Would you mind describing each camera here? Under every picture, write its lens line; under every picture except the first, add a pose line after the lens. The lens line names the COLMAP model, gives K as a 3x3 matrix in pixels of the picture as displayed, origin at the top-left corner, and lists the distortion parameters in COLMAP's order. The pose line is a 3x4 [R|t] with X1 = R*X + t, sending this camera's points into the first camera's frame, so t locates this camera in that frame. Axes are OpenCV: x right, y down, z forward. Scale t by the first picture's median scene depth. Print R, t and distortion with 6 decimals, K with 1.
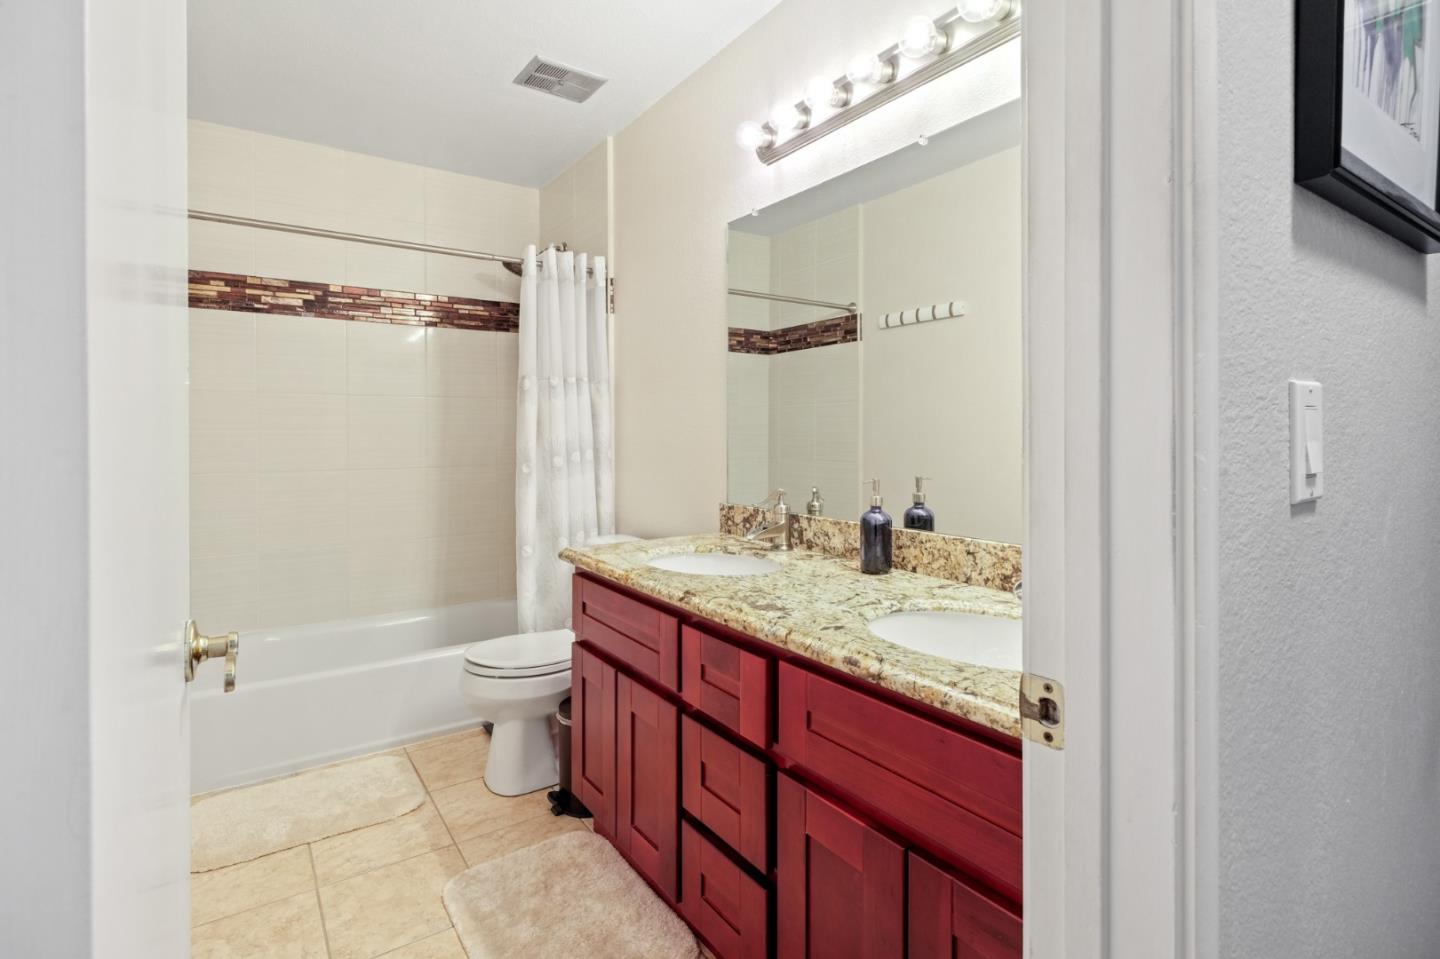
lens RADIAL K [[689.7, 0, 694.2], [0, 689.7, 464.7], [0, 0, 1]] dist [0.000215, 0.000464]
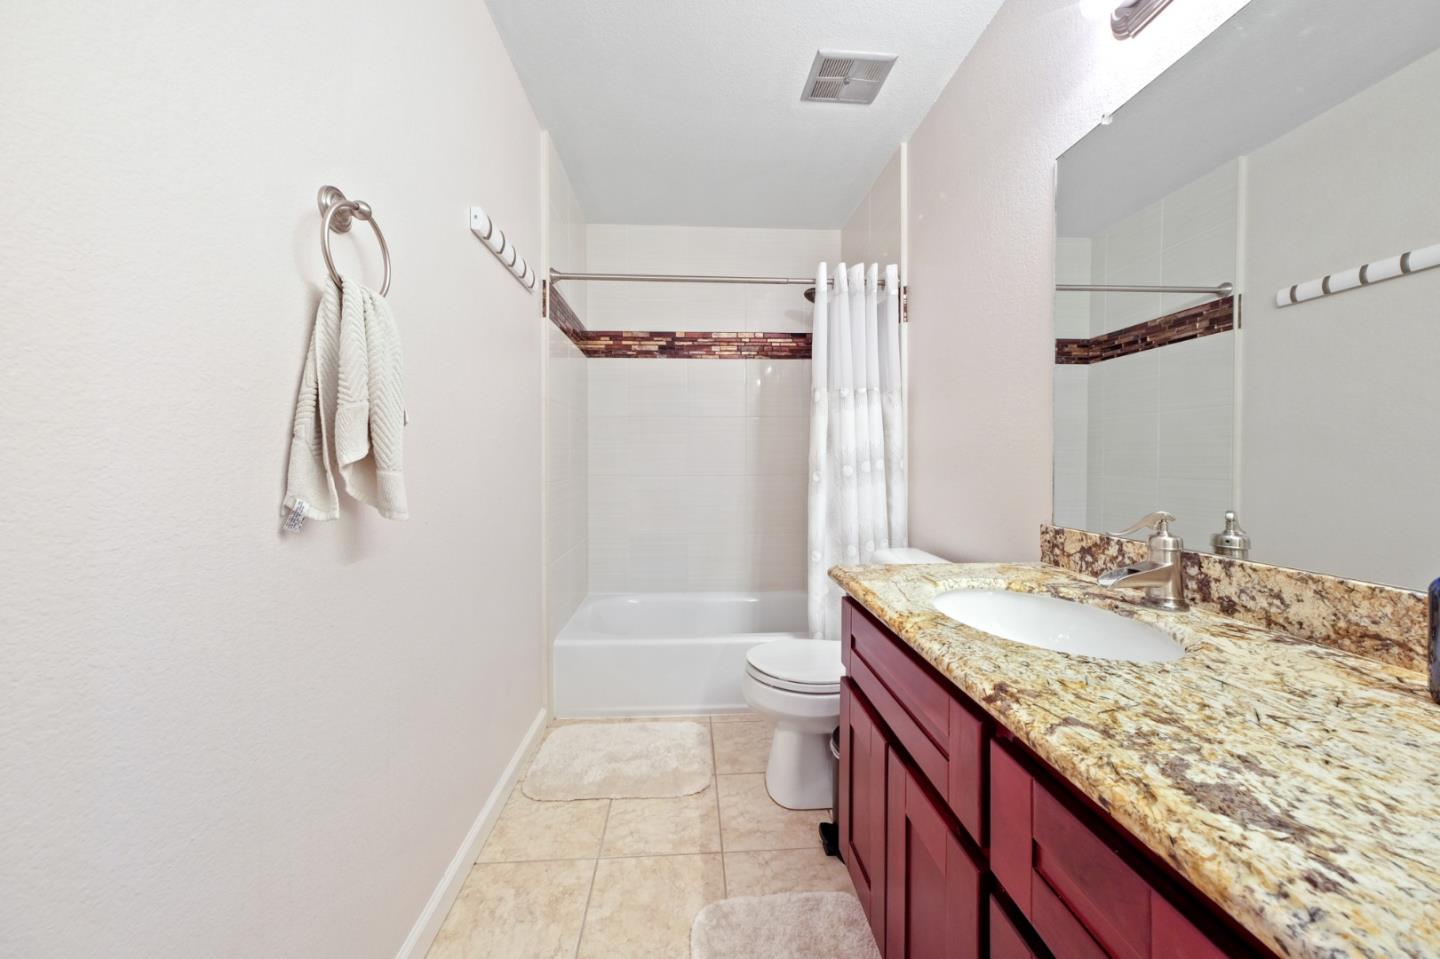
lens RADIAL K [[491.7, 0, 717.9], [0, 491.7, 457.7], [0, 0, 1]] dist [-0.015131, 0.007383]
pose [[0.871680, 0.003437, -0.490063, -0.010364], [-0.026497, 0.998843, -0.040124, 0.011768], [0.489359, 0.047960, 0.870763, 0.323790]]
